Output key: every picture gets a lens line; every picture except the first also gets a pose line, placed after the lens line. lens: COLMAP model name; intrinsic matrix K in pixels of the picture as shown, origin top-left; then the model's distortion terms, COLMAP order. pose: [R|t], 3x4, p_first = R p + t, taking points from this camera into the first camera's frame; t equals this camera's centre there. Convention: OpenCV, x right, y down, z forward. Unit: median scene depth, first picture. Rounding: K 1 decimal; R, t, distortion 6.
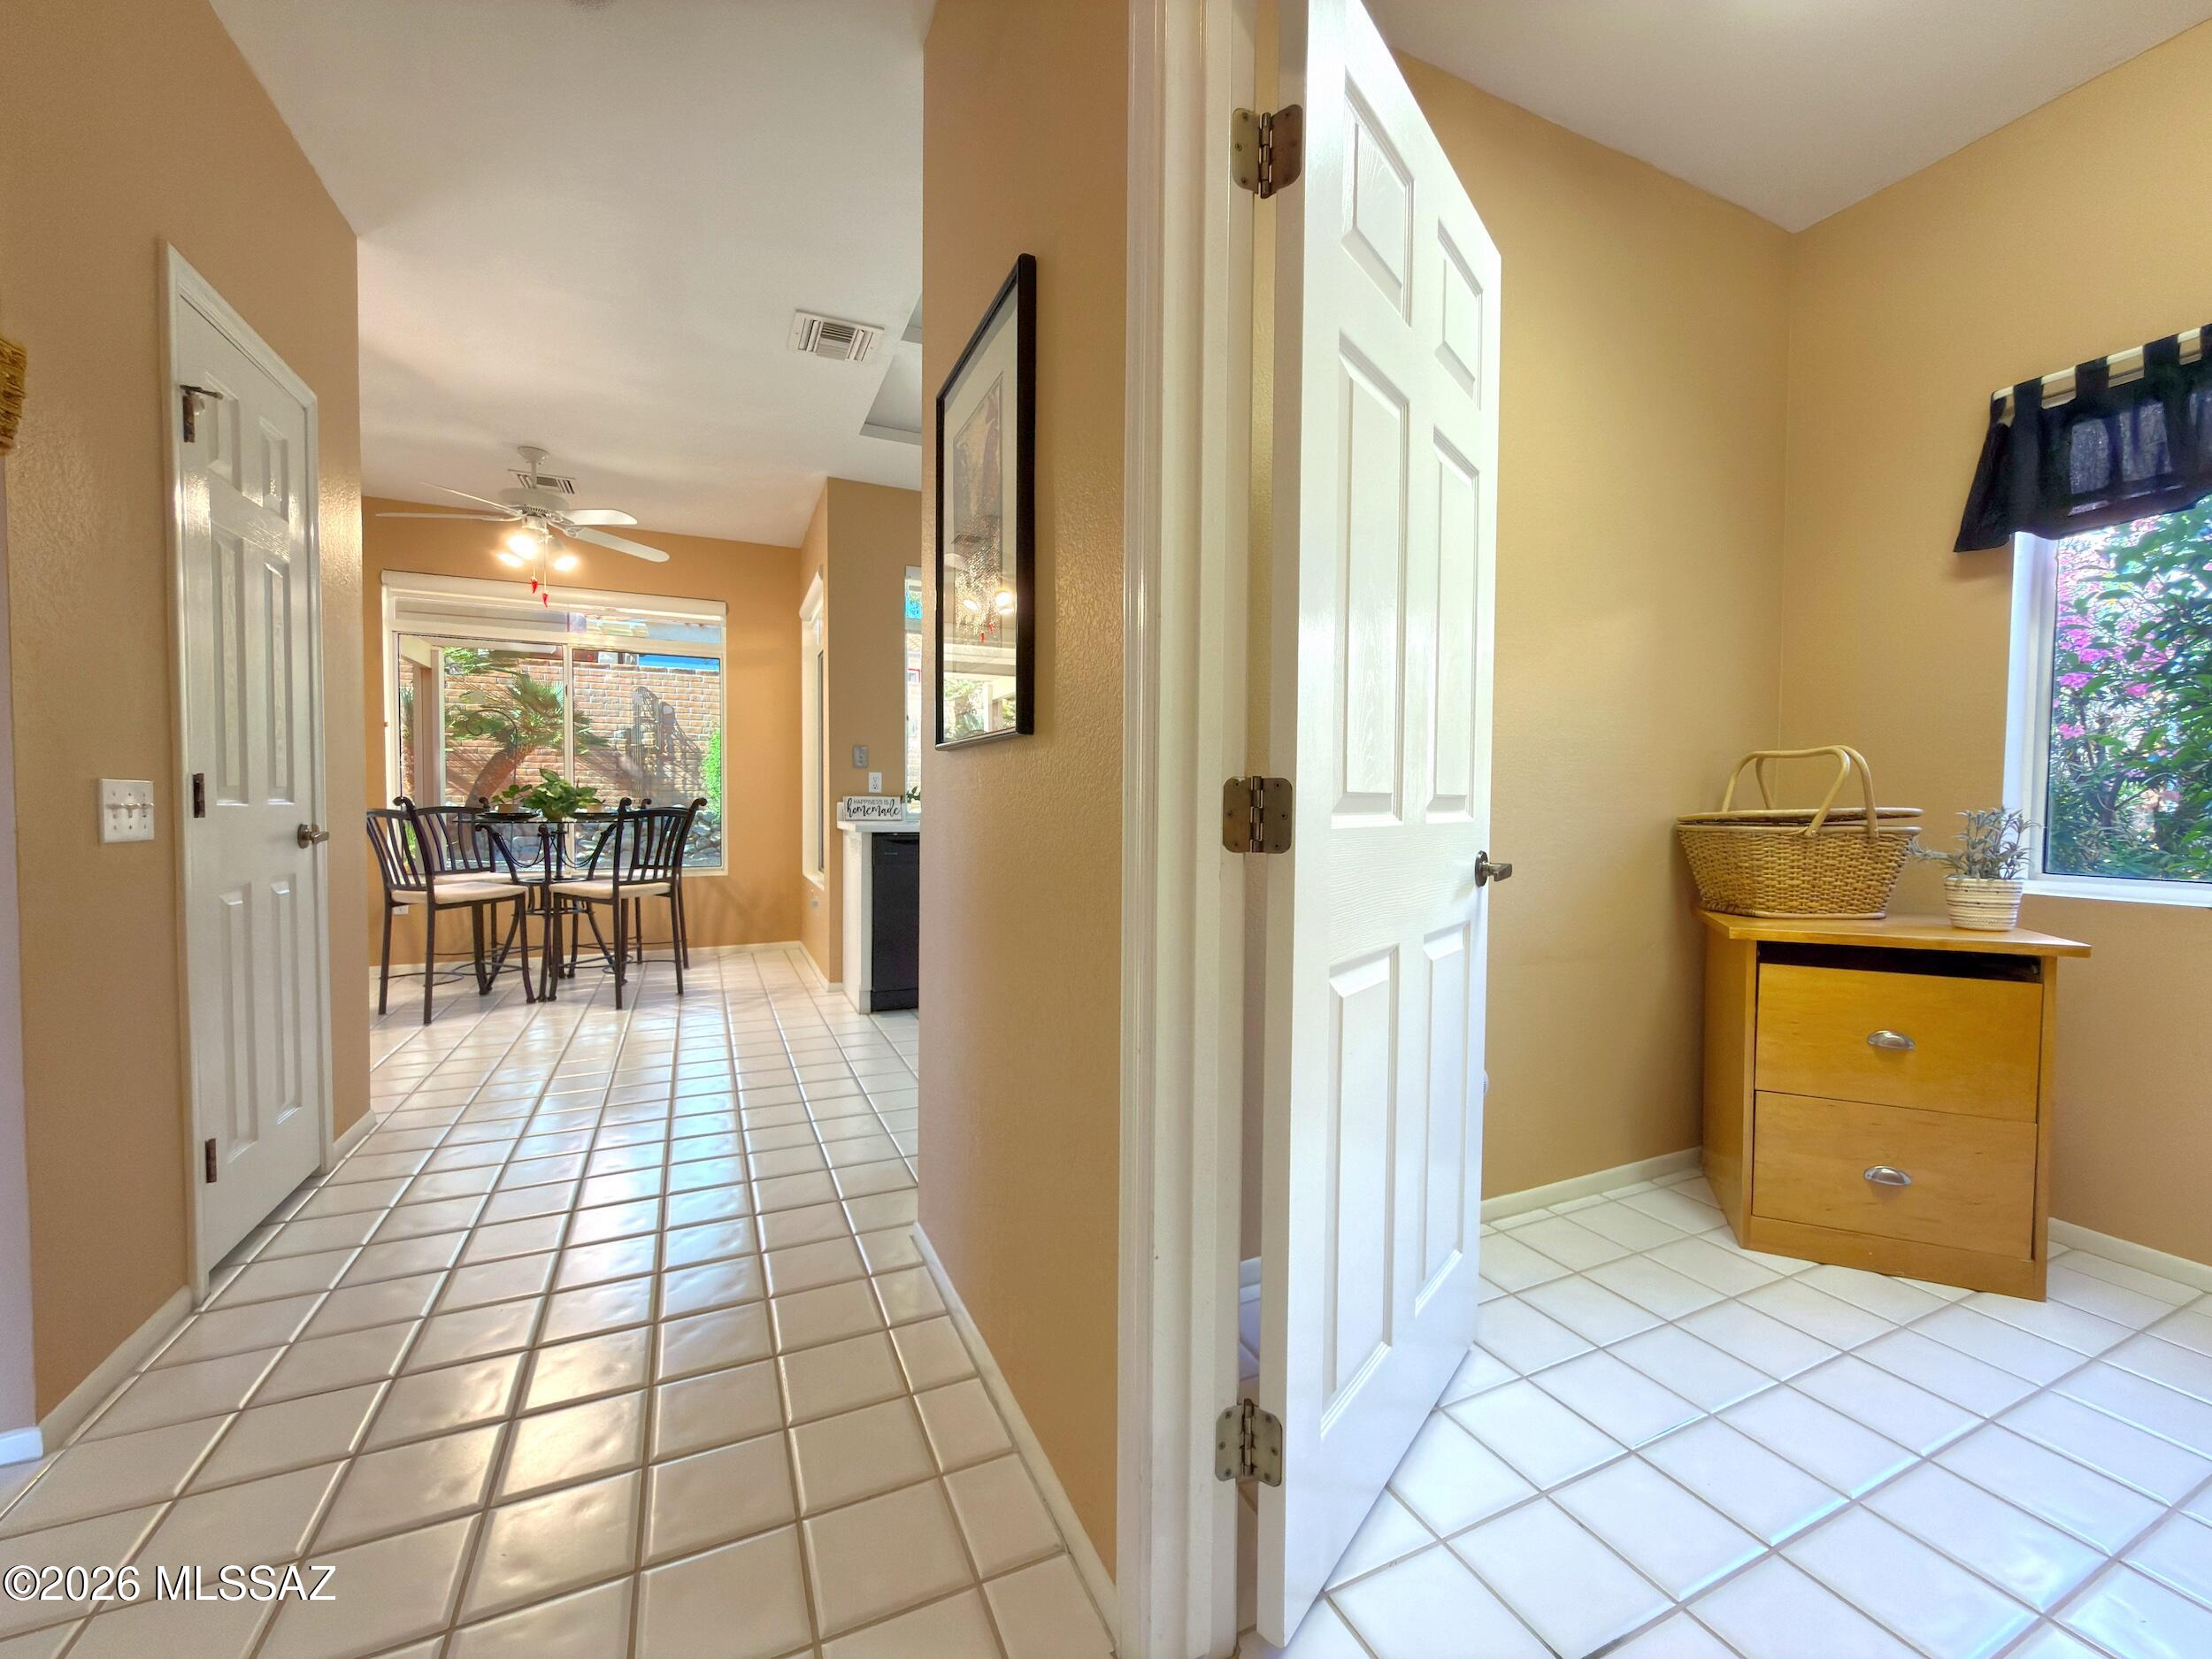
lens RADIAL K [[891.7, 0, 1107.7], [0, 891.7, 831.4], [0, 0, 1]] dist [0.002995, -0.000599]
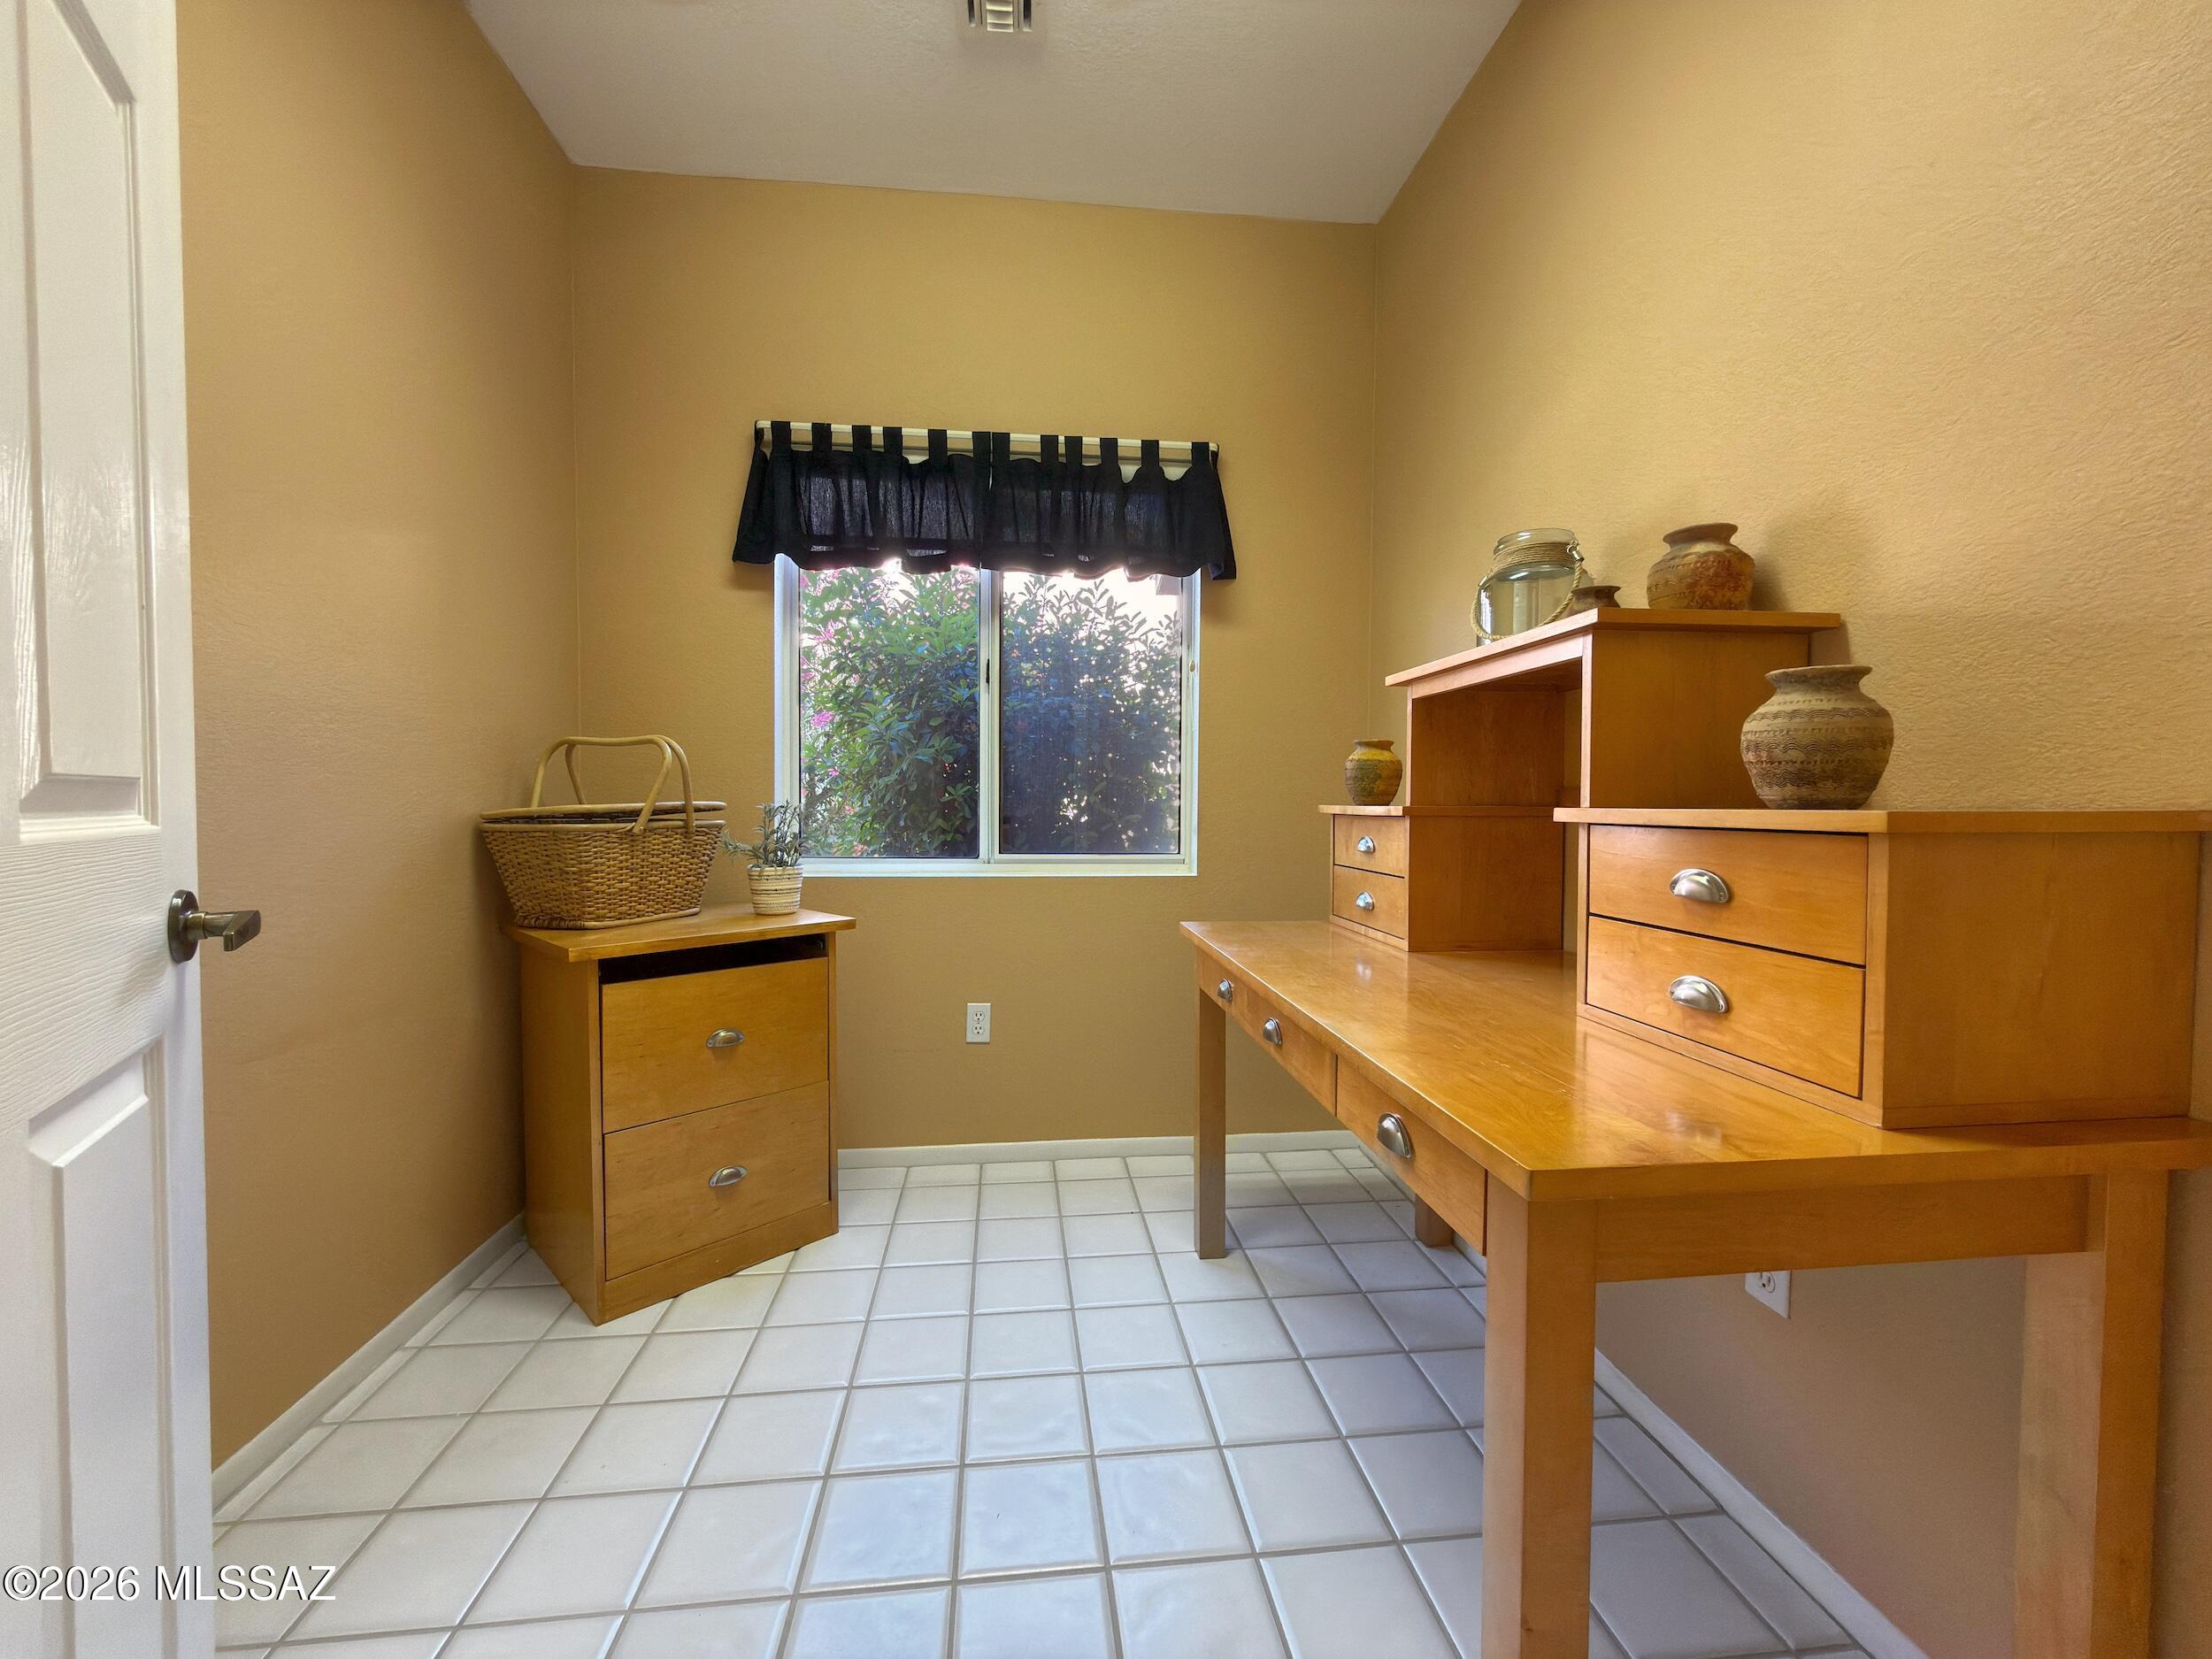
lens RADIAL K [[891.7, 0, 1112.0], [0, 891.7, 833.5], [0, 0, 1]] dist [0.002995, -0.000599]
pose [[0.322796, -0.036320, 0.945771, 0.088429], [0.028076, 0.999191, 0.028789, -0.007109], [-0.946052, 0.017260, 0.323555, 0.264007]]
